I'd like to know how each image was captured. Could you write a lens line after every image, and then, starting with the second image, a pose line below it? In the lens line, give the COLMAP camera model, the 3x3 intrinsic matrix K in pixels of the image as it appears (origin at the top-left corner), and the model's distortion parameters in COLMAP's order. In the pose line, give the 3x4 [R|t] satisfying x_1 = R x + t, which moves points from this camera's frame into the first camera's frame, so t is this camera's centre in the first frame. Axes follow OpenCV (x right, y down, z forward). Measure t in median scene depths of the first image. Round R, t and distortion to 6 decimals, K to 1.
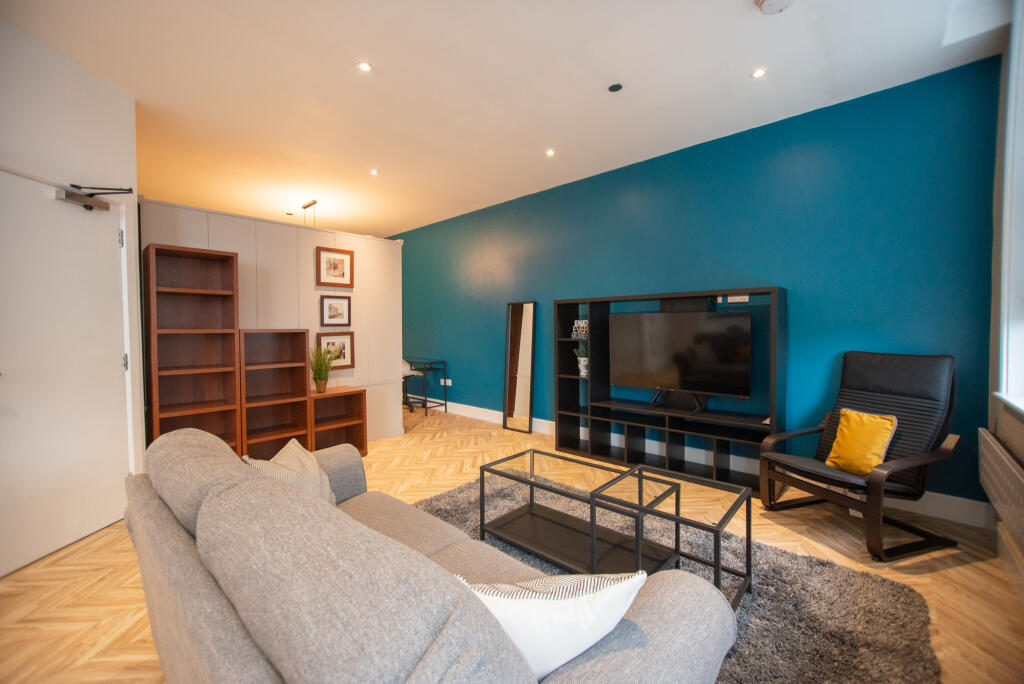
lens RADIAL K [[431.9, 0, 505.3], [0, 431.9, 334.6], [0, 0, 1]] dist [0.000134, 0.000062]
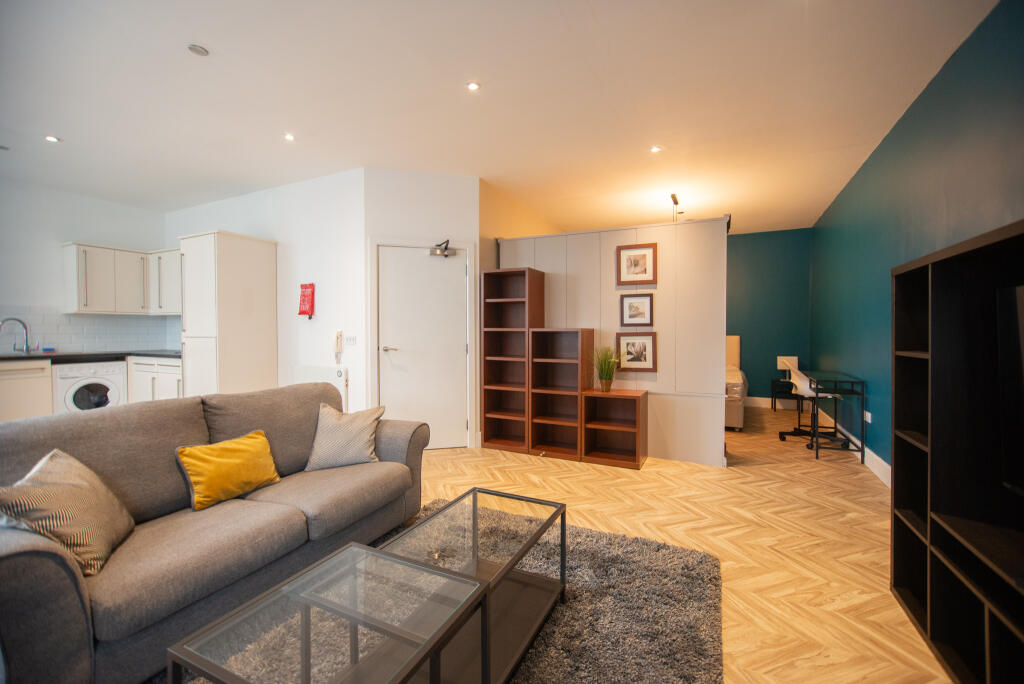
lens RADIAL K [[431.9, 0, 505.3], [0, 431.9, 334.6], [0, 0, 1]] dist [0.000134, 0.000062]
pose [[0.285351, 0.014513, -0.958313, 0.442303], [-0.019261, 0.999770, 0.009406, -0.004164], [0.958230, 0.015774, 0.285565, 0.459213]]
